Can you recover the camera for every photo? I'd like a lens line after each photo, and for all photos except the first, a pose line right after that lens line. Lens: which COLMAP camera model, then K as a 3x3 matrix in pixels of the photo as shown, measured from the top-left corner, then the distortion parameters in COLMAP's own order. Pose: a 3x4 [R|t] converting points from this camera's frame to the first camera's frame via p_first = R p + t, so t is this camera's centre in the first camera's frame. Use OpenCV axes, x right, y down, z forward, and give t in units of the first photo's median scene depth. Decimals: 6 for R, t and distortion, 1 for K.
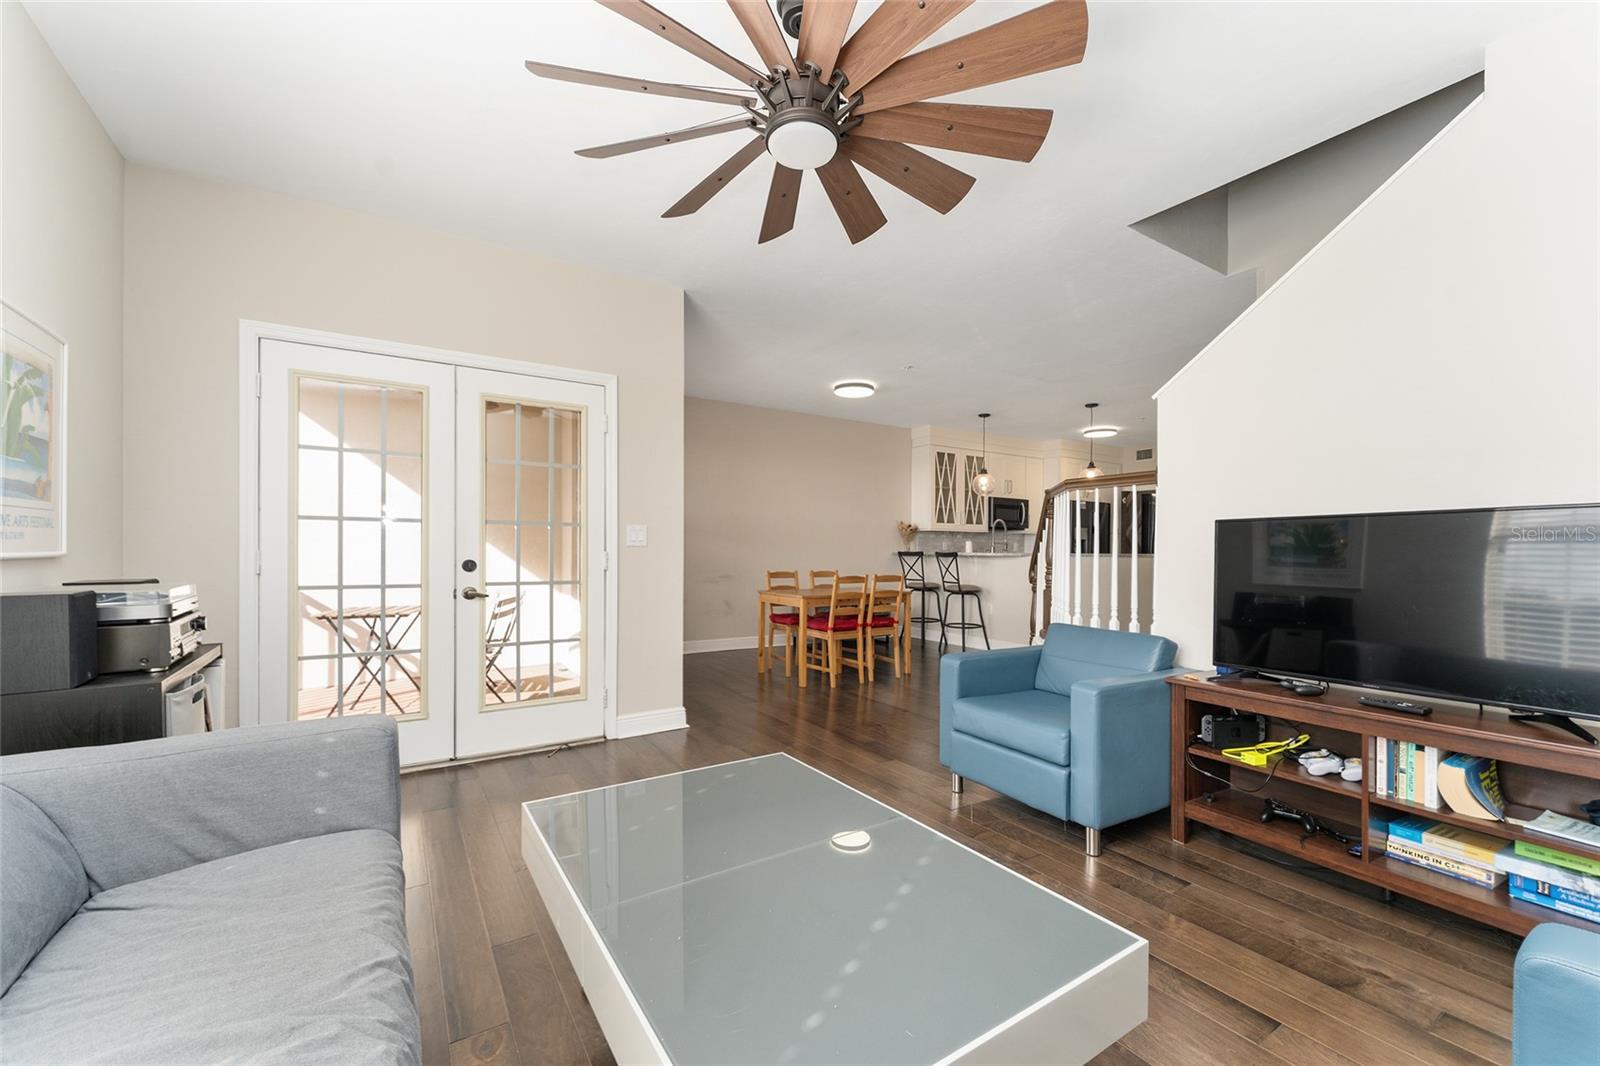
lens RADIAL K [[652.8, 0, 804.7], [0, 652.8, 546.8], [0, 0, 1]] dist [-0.000797, -0.000882]
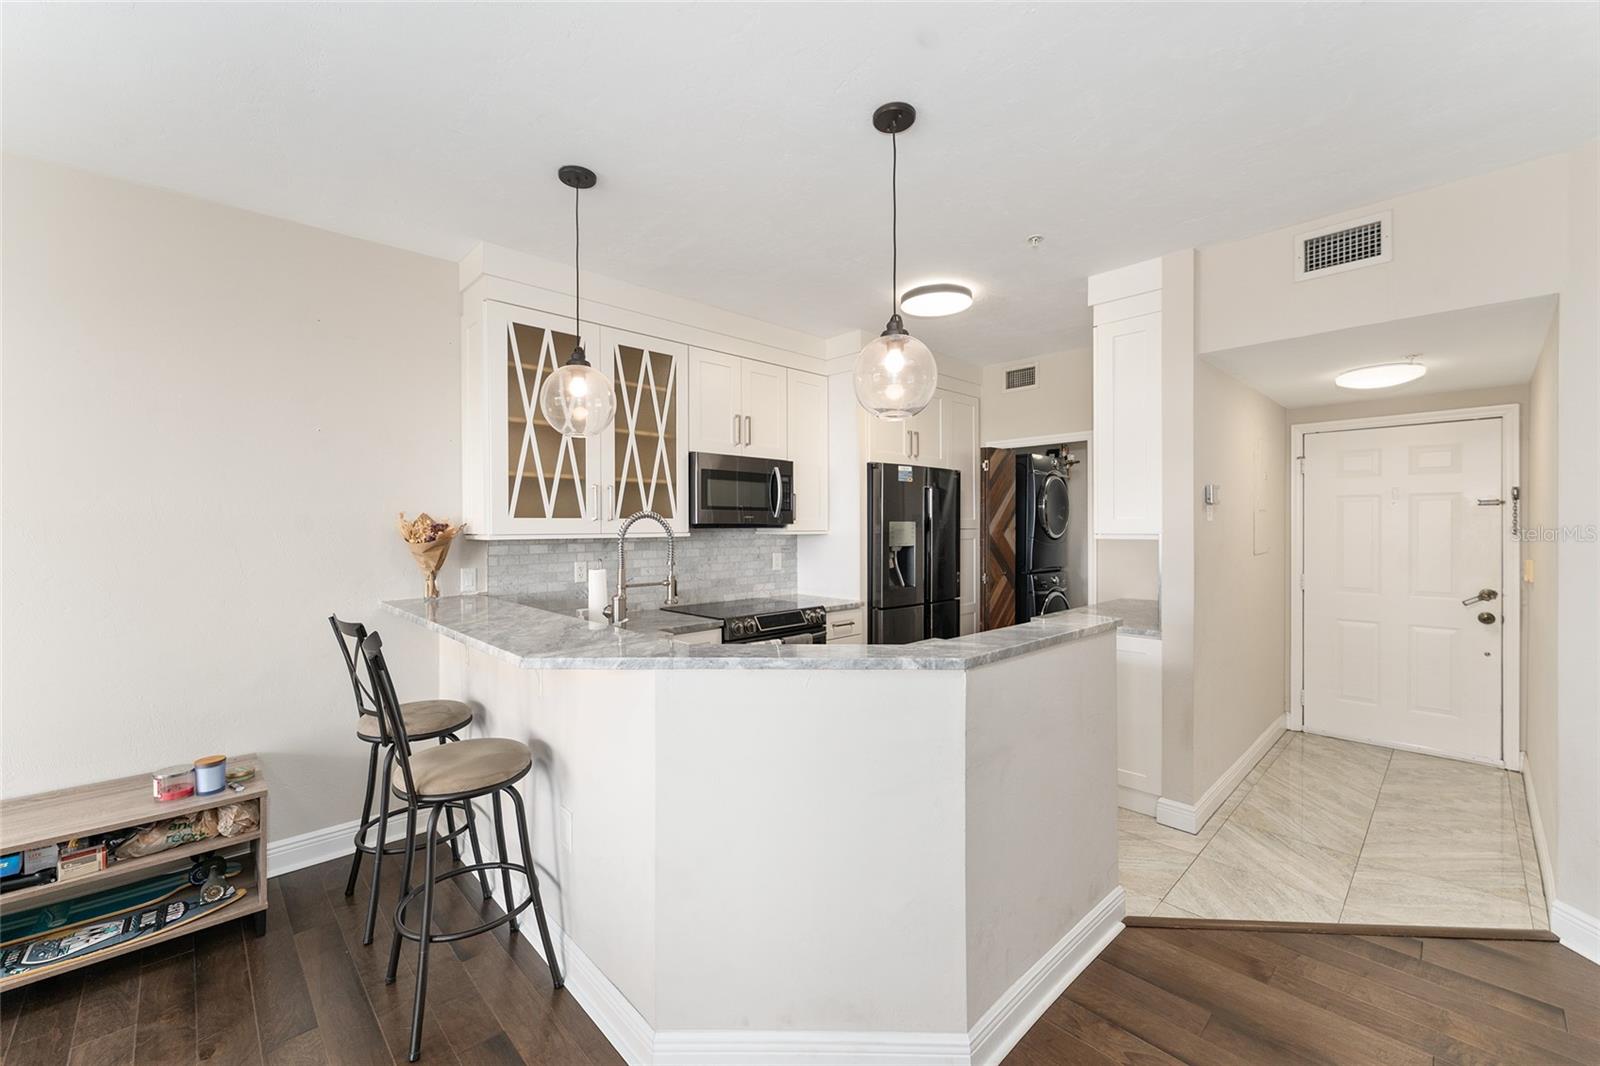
lens RADIAL K [[649.3, 0, 800.0], [0, 649.3, 533.0], [0, 0, 1]] dist [0.000376, -0.000394]
pose [[0.981782, -0.012480, 0.189598, 0.337927], [0.008695, 0.999746, 0.020779, -0.040633], [-0.189809, -0.018752, 0.981642, 0.715604]]
